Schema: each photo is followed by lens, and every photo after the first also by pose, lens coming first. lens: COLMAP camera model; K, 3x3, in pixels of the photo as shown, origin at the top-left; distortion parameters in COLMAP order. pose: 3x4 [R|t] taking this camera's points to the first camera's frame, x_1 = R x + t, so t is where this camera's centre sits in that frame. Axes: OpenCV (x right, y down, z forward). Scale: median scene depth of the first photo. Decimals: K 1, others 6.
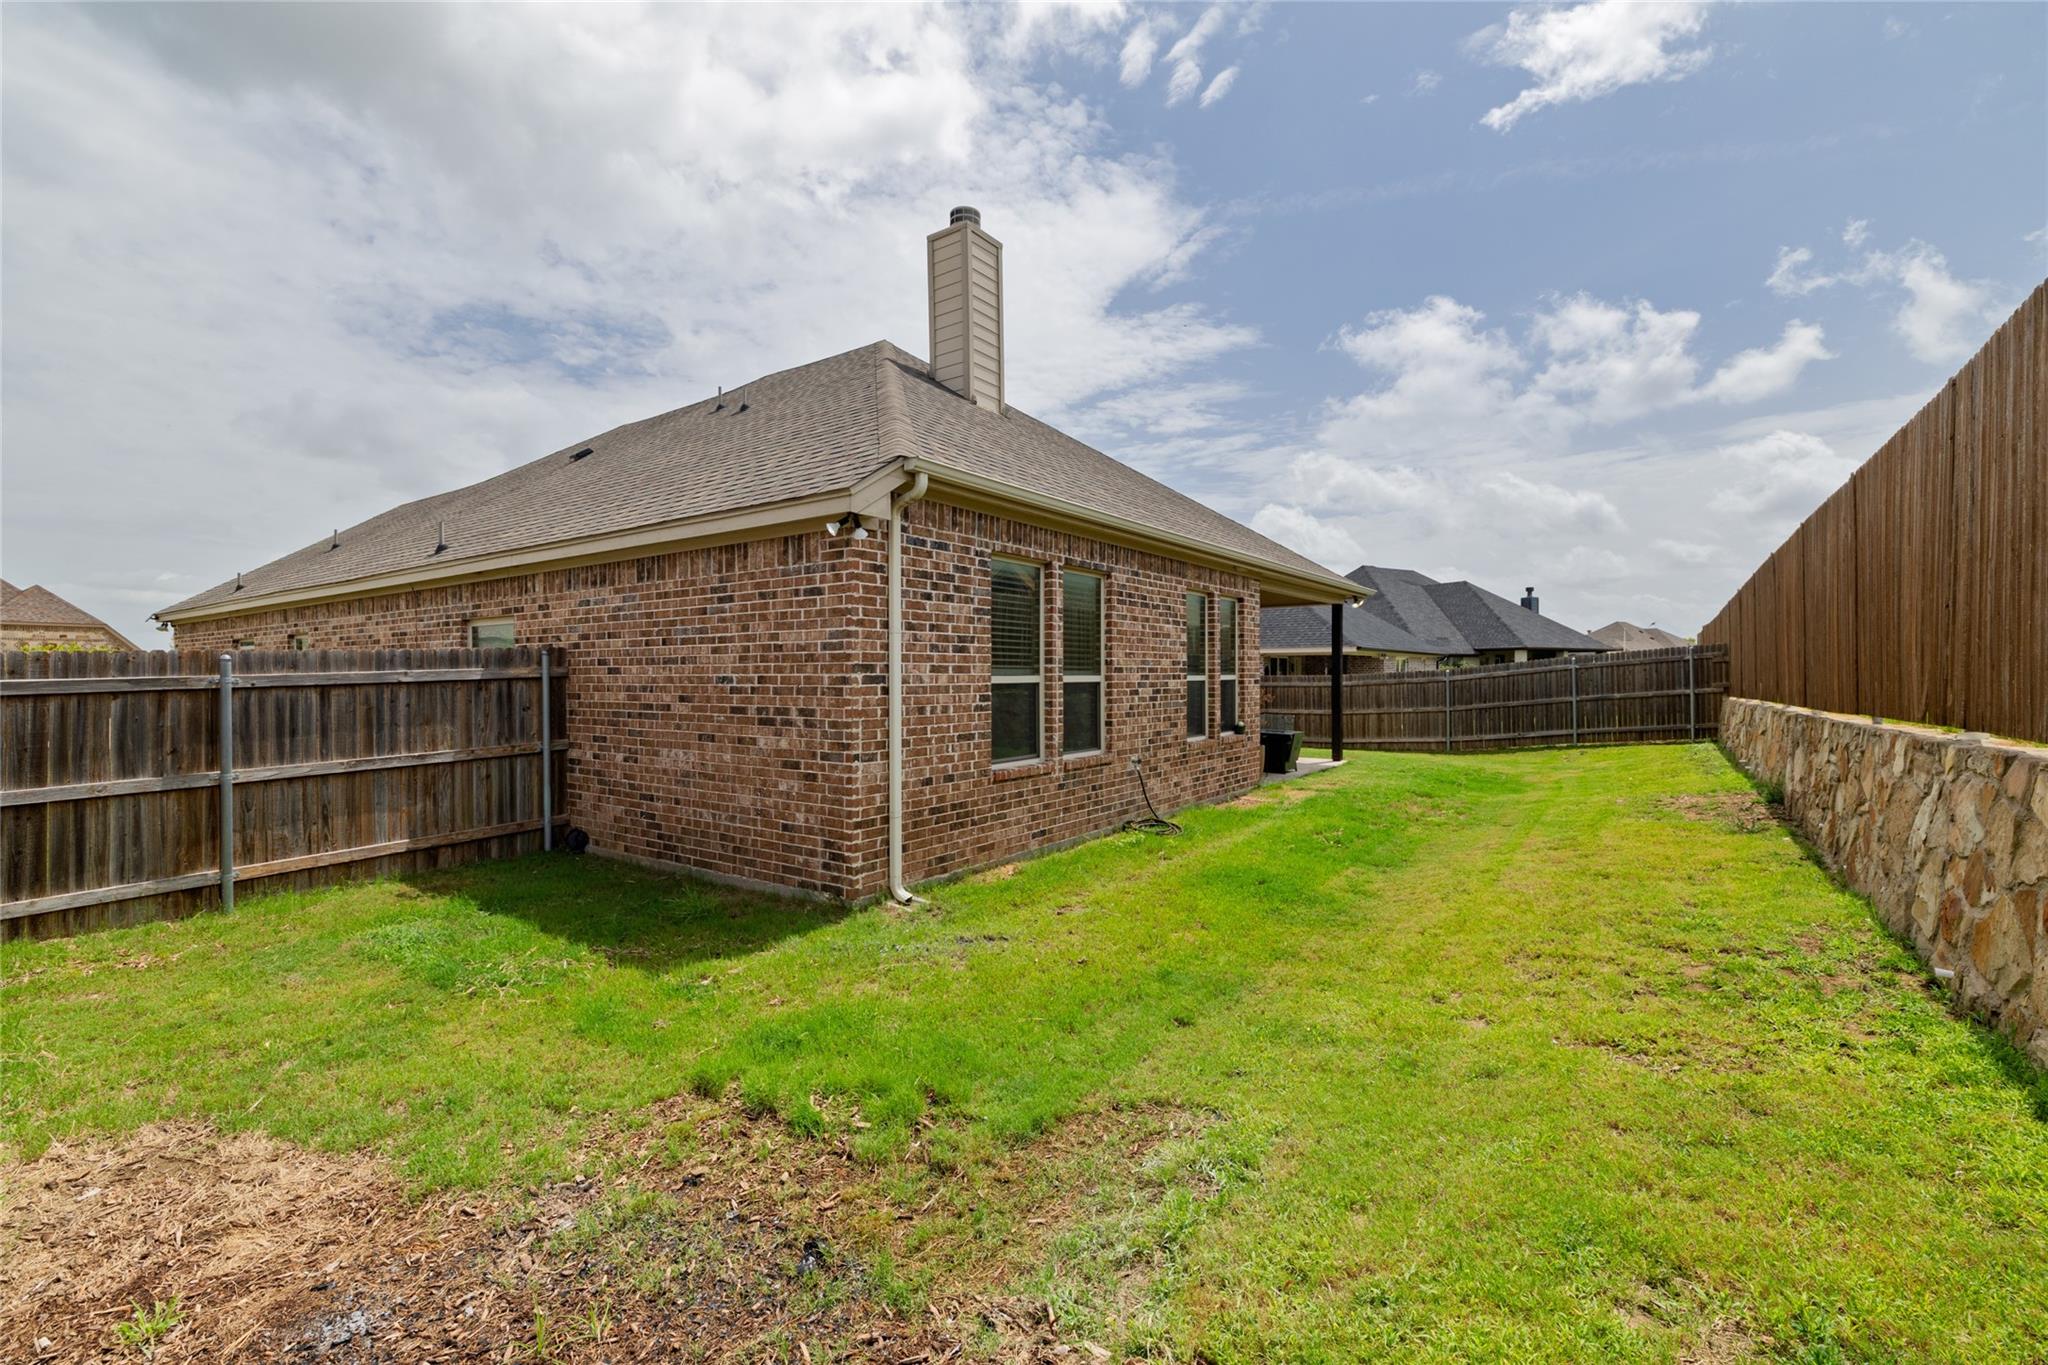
lens RADIAL K [[883.1, 0, 1022.5], [0, 883.1, 684.2], [0, 0, 1]] dist [0.000005, -0.000003]
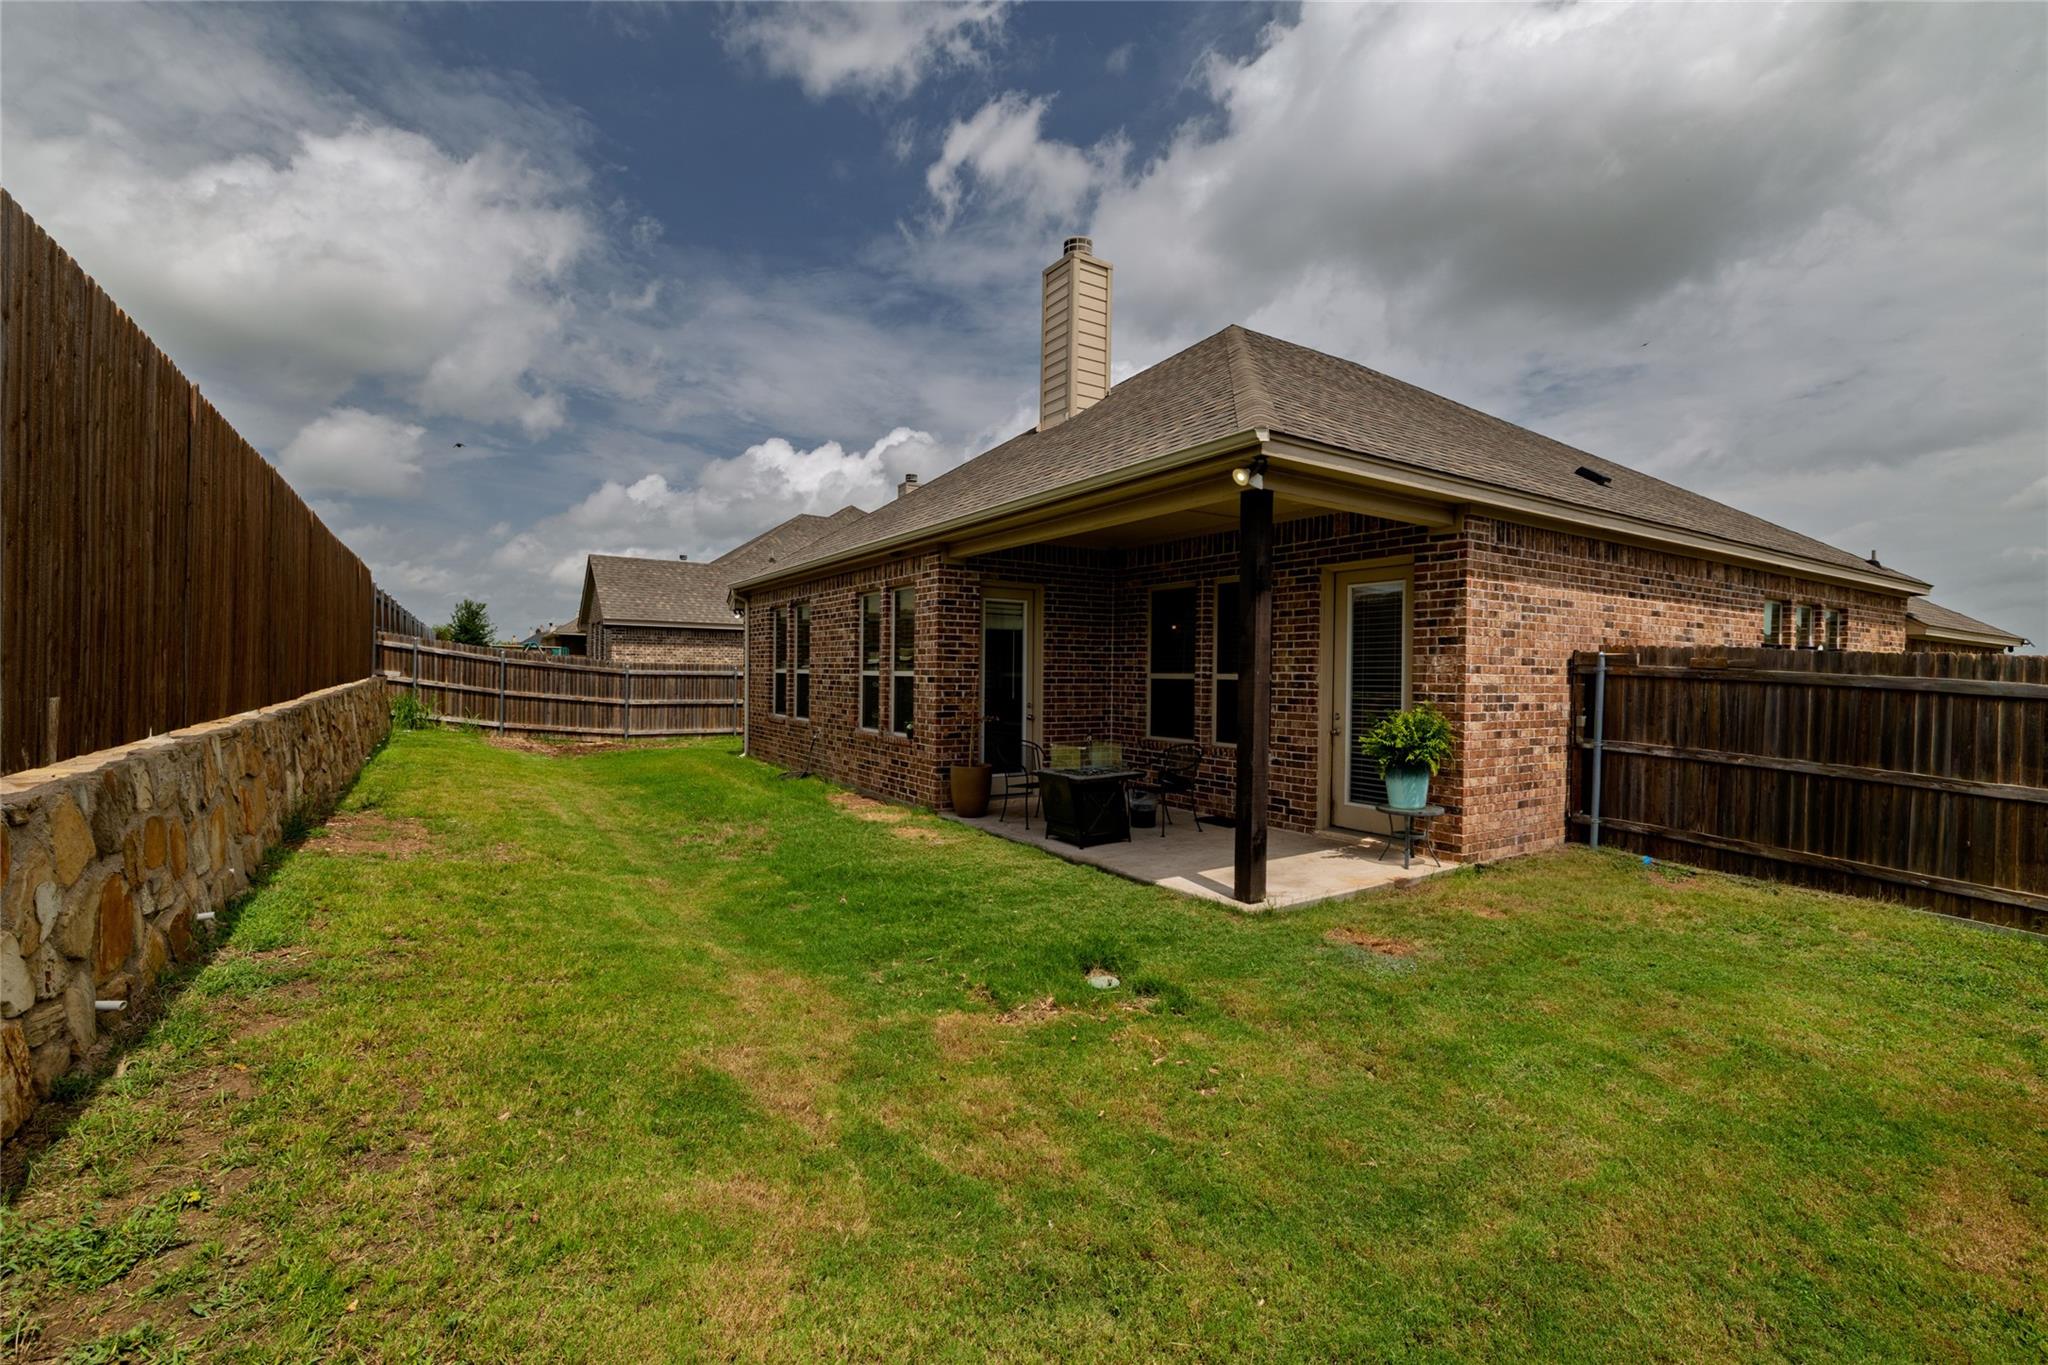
lens RADIAL K [[883.1, 0, 1023.4], [0, 883.1, 673.0], [0, 0, 1]] dist [0.000005, -0.000003]
pose [[-0.358748, 0.010271, -0.933378, 1.213718], [-0.017886, 0.999680, 0.017876, -0.032544], [0.933263, 0.023107, -0.358450, 1.671983]]
